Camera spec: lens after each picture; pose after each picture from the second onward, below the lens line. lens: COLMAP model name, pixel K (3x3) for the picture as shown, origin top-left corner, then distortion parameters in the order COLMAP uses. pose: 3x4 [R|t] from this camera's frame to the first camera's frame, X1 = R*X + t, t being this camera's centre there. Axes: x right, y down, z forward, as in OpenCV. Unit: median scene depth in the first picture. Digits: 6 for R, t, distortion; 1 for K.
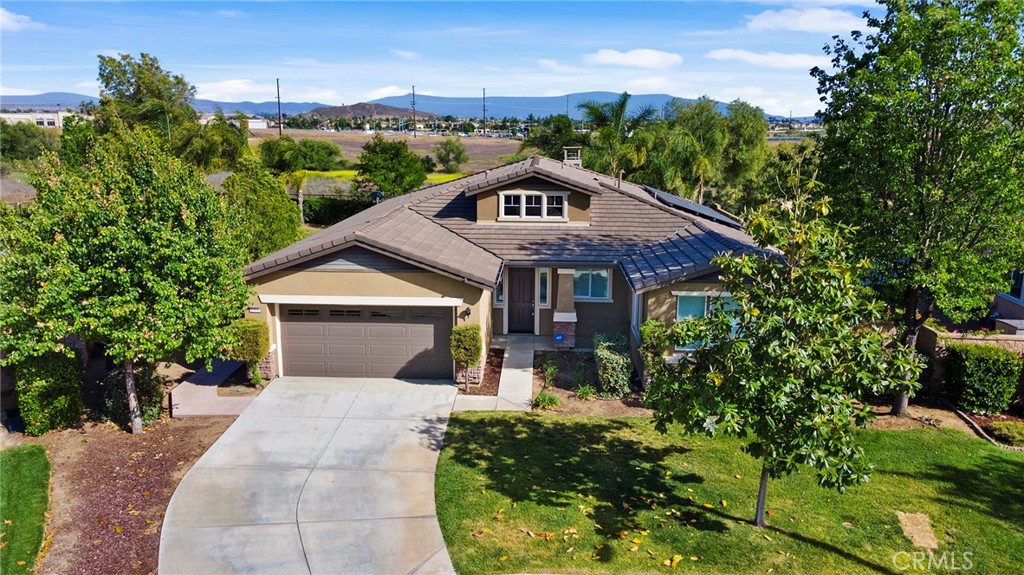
lens RADIAL K [[743.4, 0, 513.1], [0, 743.4, 280.9], [0, 0, 1]] dist [0.042821, 0.007749]
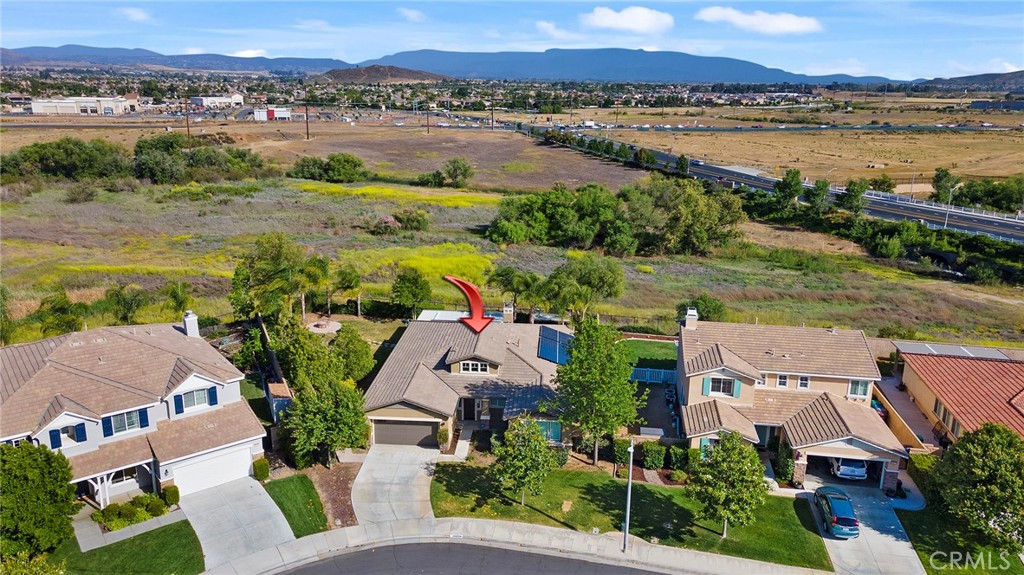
lens RADIAL K [[743.4, 0, 513.1], [0, 743.4, 280.9], [0, 0, 1]] dist [0.042821, 0.007749]
pose [[0.999795, 0.011805, -0.016443, 0.236028], [-0.010874, 0.998393, 0.055608, -0.647278], [0.017073, -0.055418, 0.998317, -1.721498]]
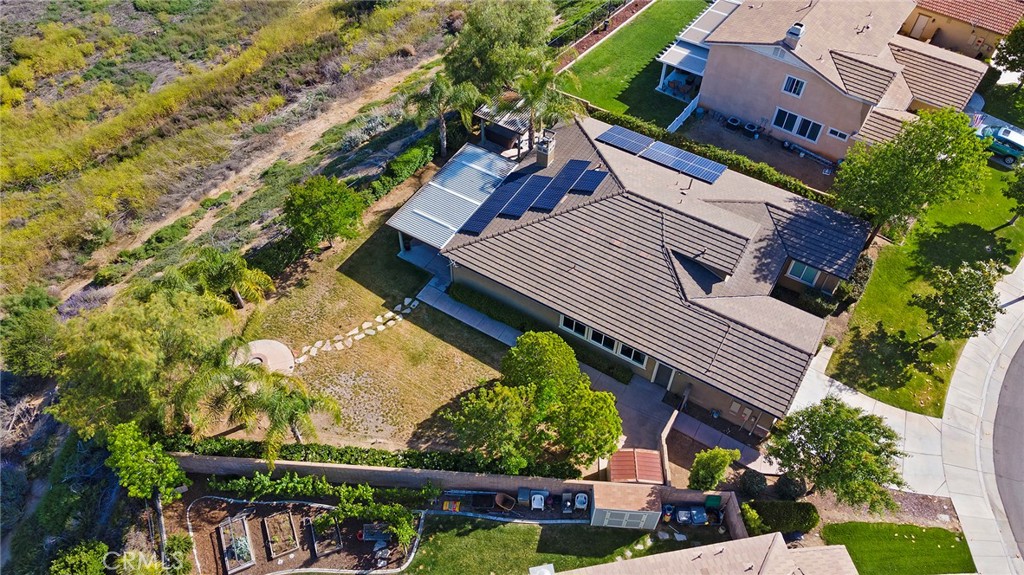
lens RADIAL K [[743.4, 0, 513.1], [0, 743.4, 280.9], [0, 0, 1]] dist [0.042821, 0.007749]
pose [[0.481791, -0.672664, 0.561605, -1.567292], [0.171903, 0.700991, 0.692142, -1.698119], [-0.859260, -0.236926, 0.453364, 0.822153]]
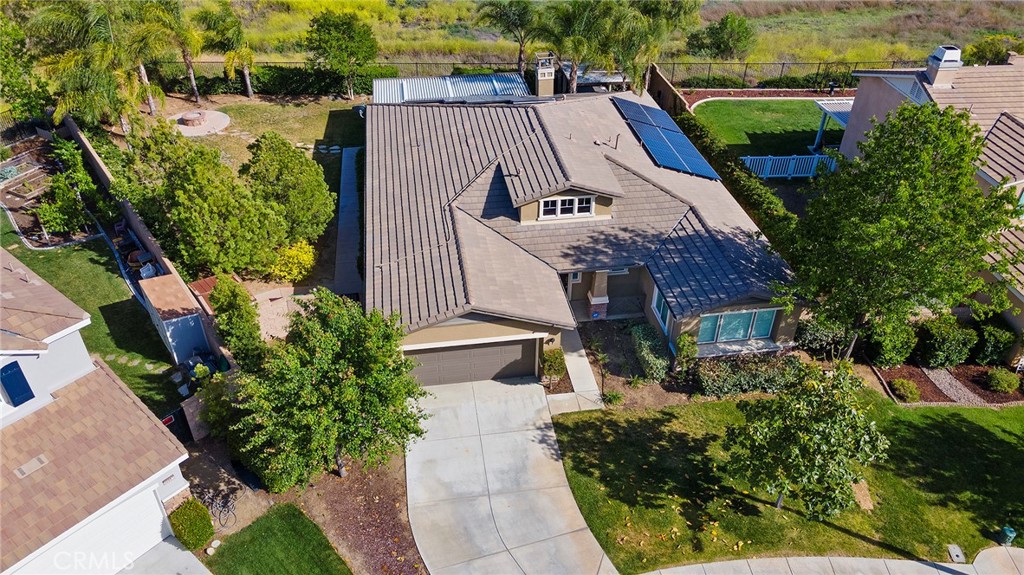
lens RADIAL K [[743.4, 0, 513.1], [0, 743.4, 280.9], [0, 0, 1]] dist [0.042821, 0.007749]
pose [[0.979516, -0.115016, 0.165289, -0.345331], [0.039518, 0.914664, 0.402279, -0.609393], [-0.197453, -0.387506, 0.900473, -0.152566]]
